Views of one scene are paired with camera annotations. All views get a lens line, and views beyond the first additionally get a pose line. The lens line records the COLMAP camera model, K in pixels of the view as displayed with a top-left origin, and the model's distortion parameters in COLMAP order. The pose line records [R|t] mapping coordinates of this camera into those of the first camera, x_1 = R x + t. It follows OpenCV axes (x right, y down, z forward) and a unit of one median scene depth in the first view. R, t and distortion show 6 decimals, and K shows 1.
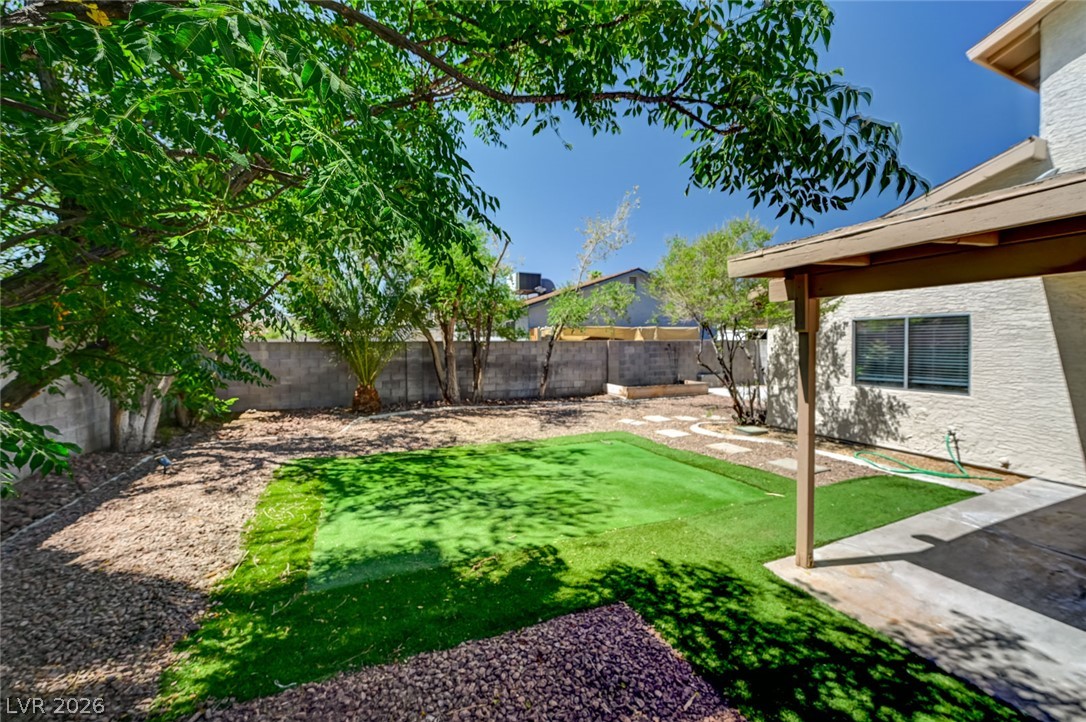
lens RADIAL K [[437.2, 0, 536.2], [0, 437.2, 353.0], [0, 0, 1]] dist [-0.002369, 0.000666]
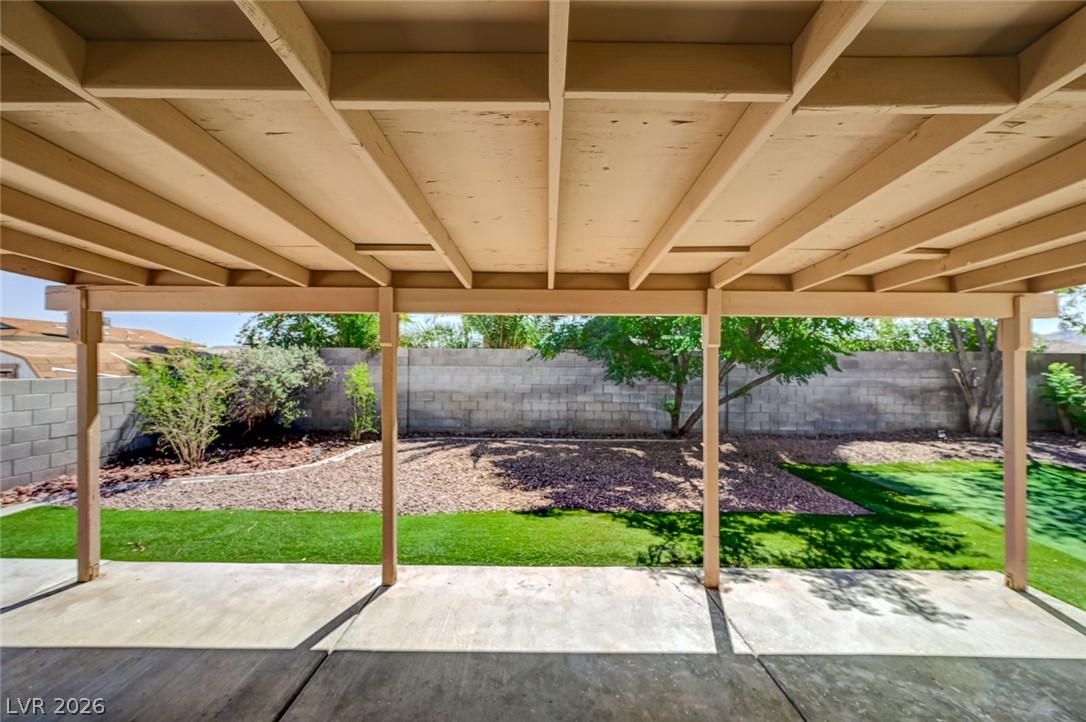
lens RADIAL K [[437.2, 0, 542.7], [0, 437.2, 366.1], [0, 0, 1]] dist [-0.002369, 0.000666]
pose [[-0.399396, 0.008007, -0.916744, 0.939968], [-0.023034, 0.999559, 0.018766, -0.005691], [0.916489, 0.028611, -0.399035, 0.184815]]
